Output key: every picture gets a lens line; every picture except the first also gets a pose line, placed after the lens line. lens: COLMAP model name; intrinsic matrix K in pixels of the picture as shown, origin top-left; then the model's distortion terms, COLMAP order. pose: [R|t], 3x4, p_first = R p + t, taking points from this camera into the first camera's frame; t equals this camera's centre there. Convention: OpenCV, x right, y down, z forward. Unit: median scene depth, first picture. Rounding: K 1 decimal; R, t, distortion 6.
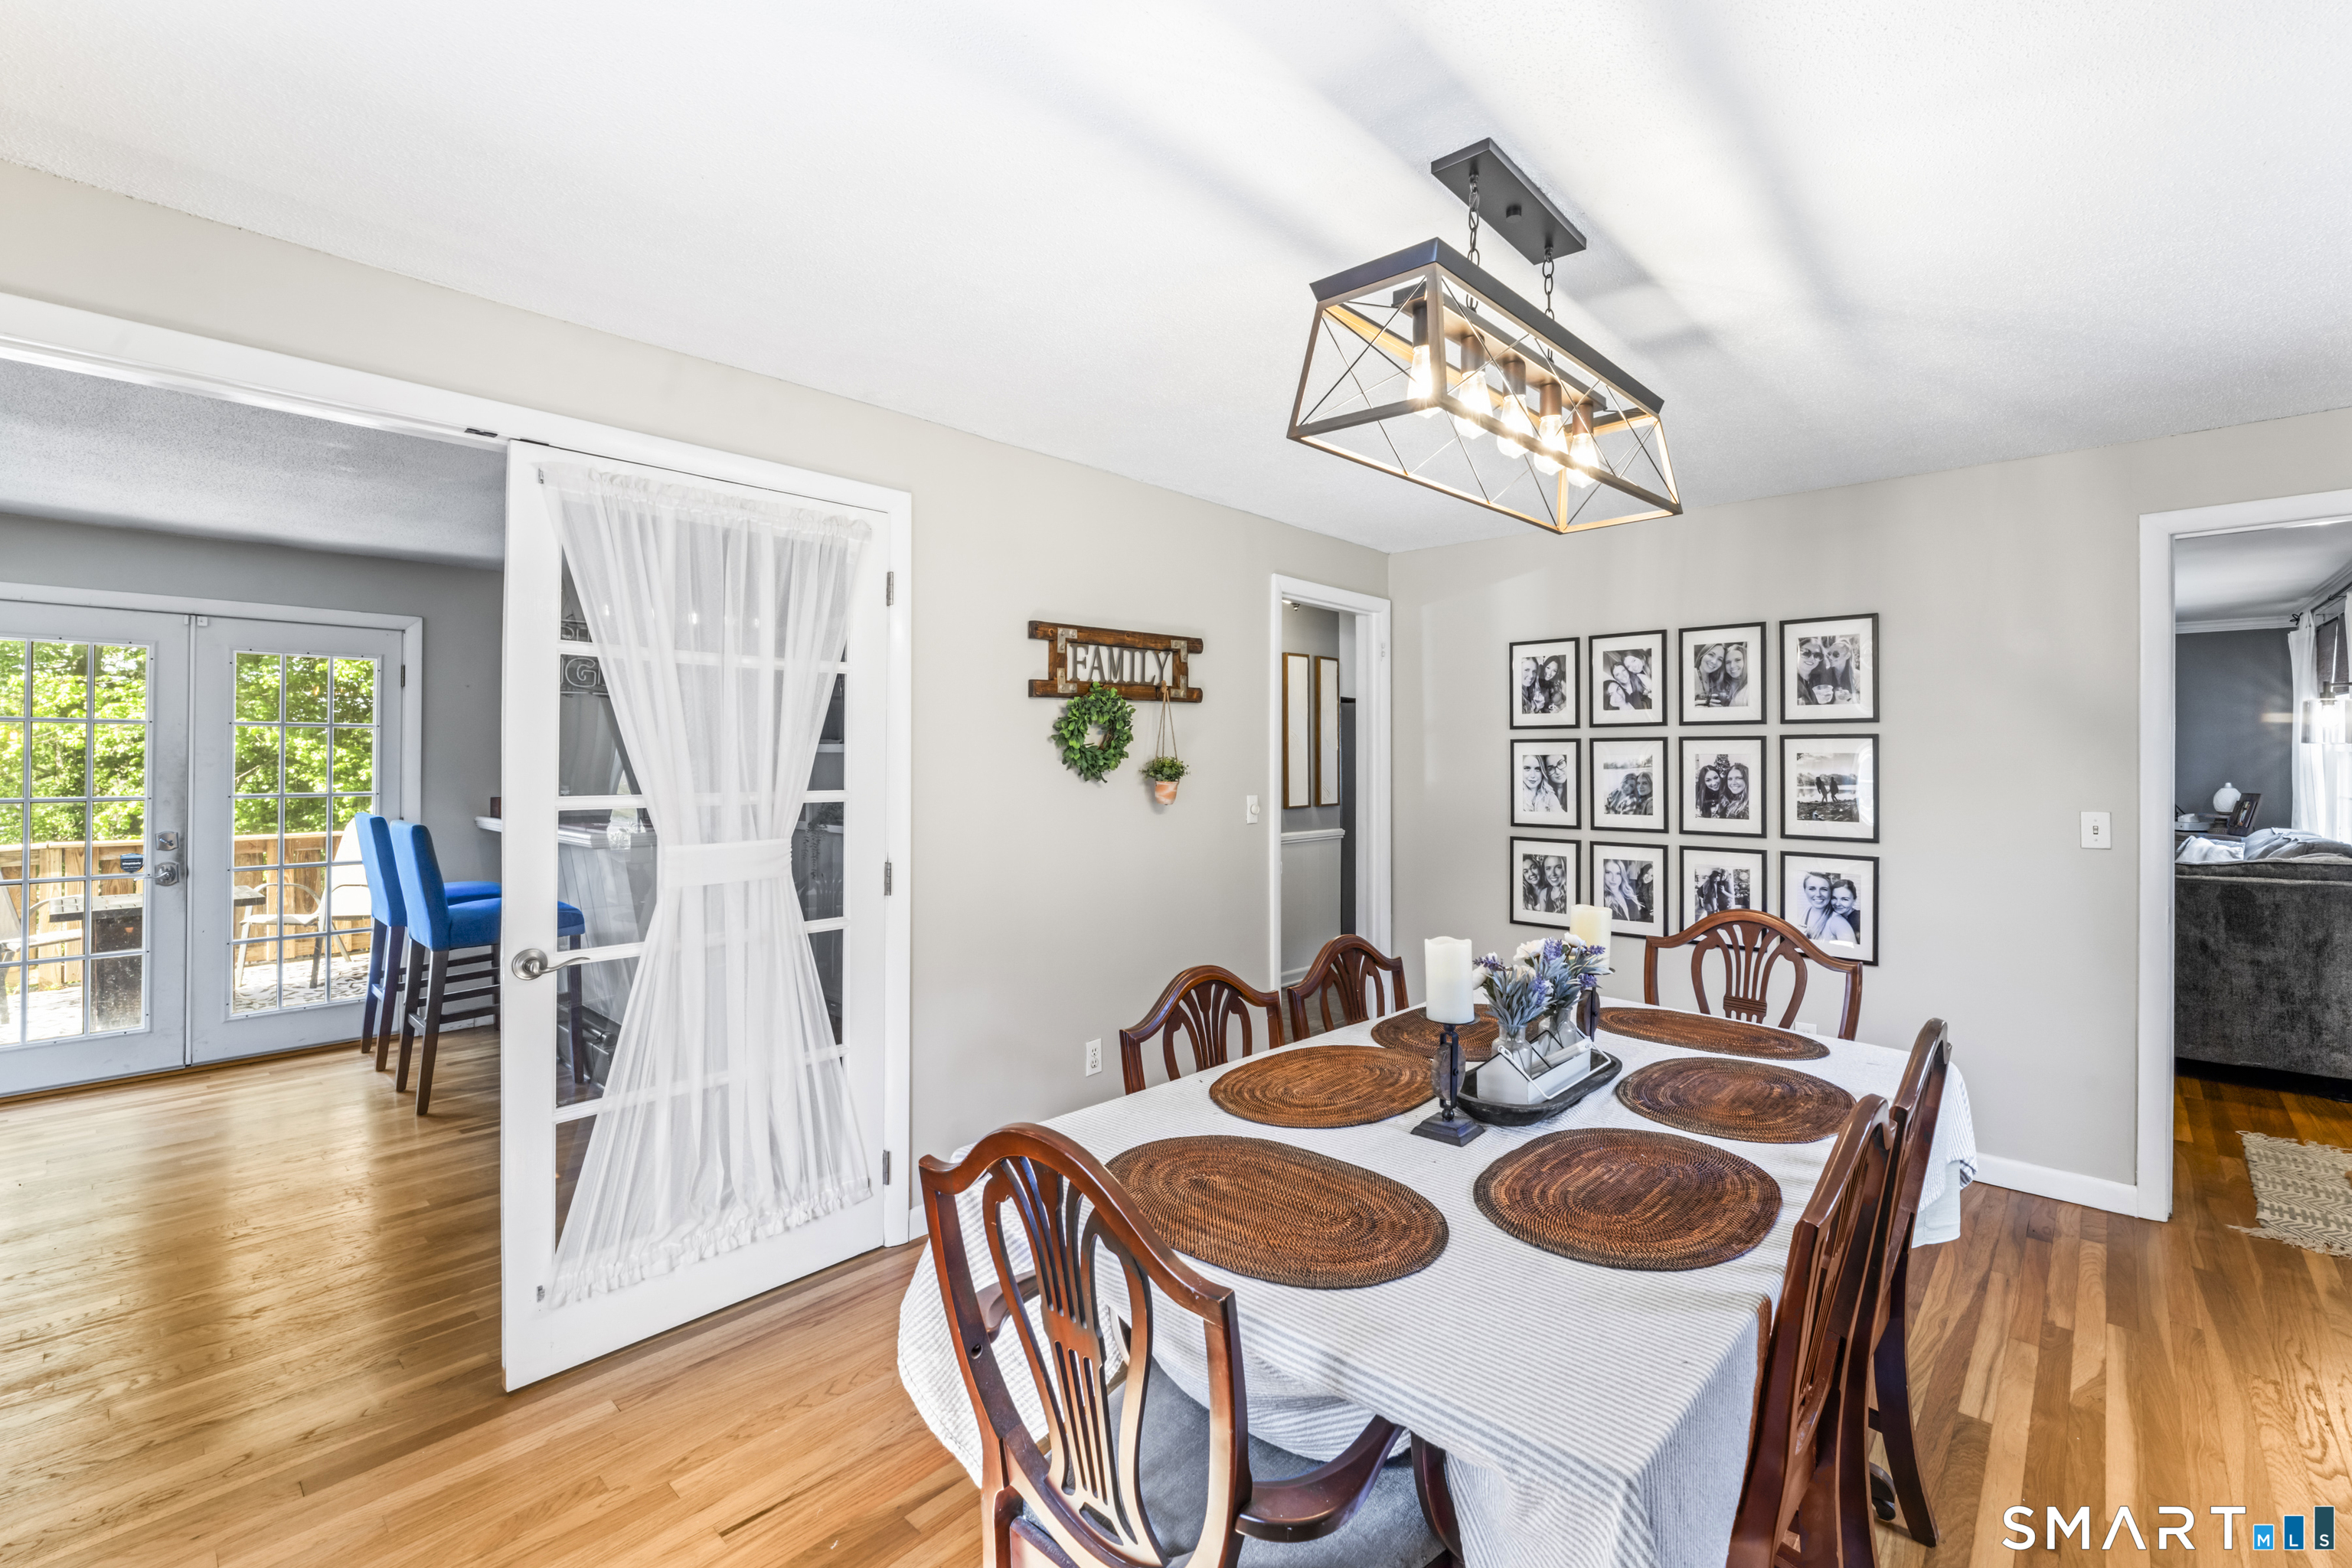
lens RADIAL K [[976.1, 0, 1097.8], [0, 976.1, 748.0], [0, 0, 1]] dist [0.000535, -0.001698]
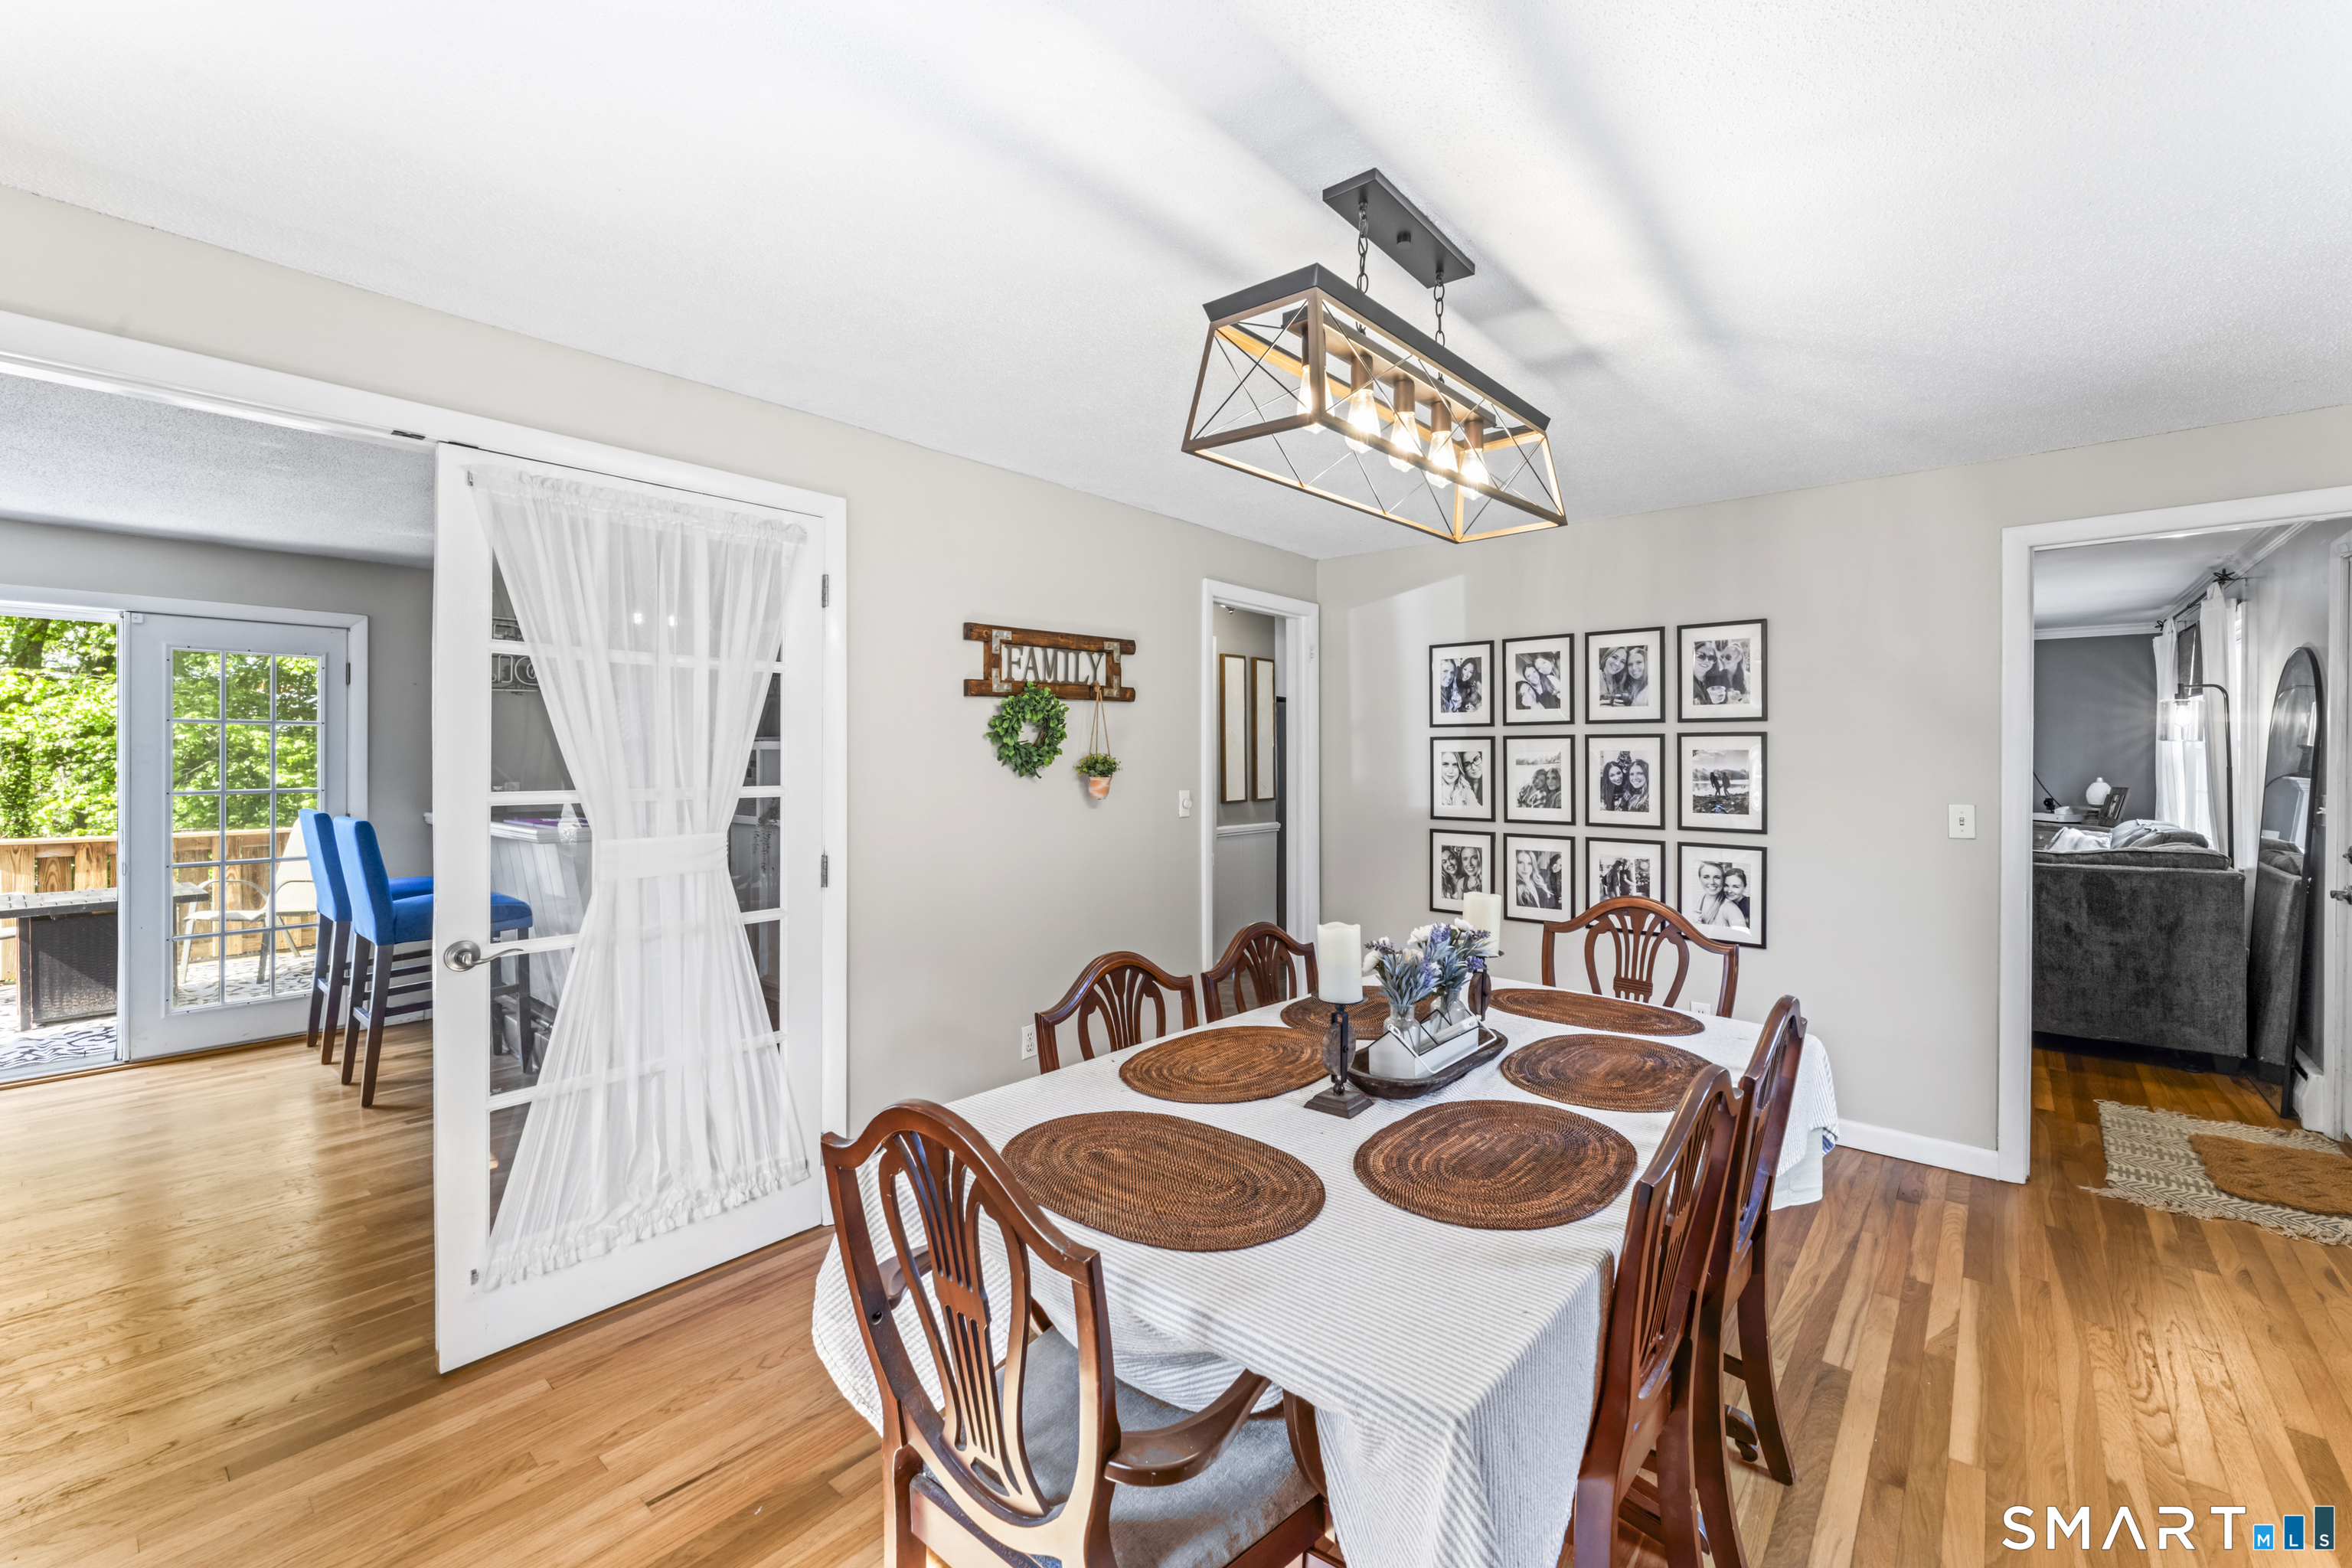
lens RADIAL K [[976.1, 0, 1197.2], [0, 976.1, 751.7], [0, 0, 1]] dist [0.000535, -0.001698]
pose [[0.999333, 0.000088, 0.036513, 0.146176], [-0.000233, 0.999992, 0.003960, 0.003381], [-0.036512, -0.003966, 0.999325, -0.047786]]
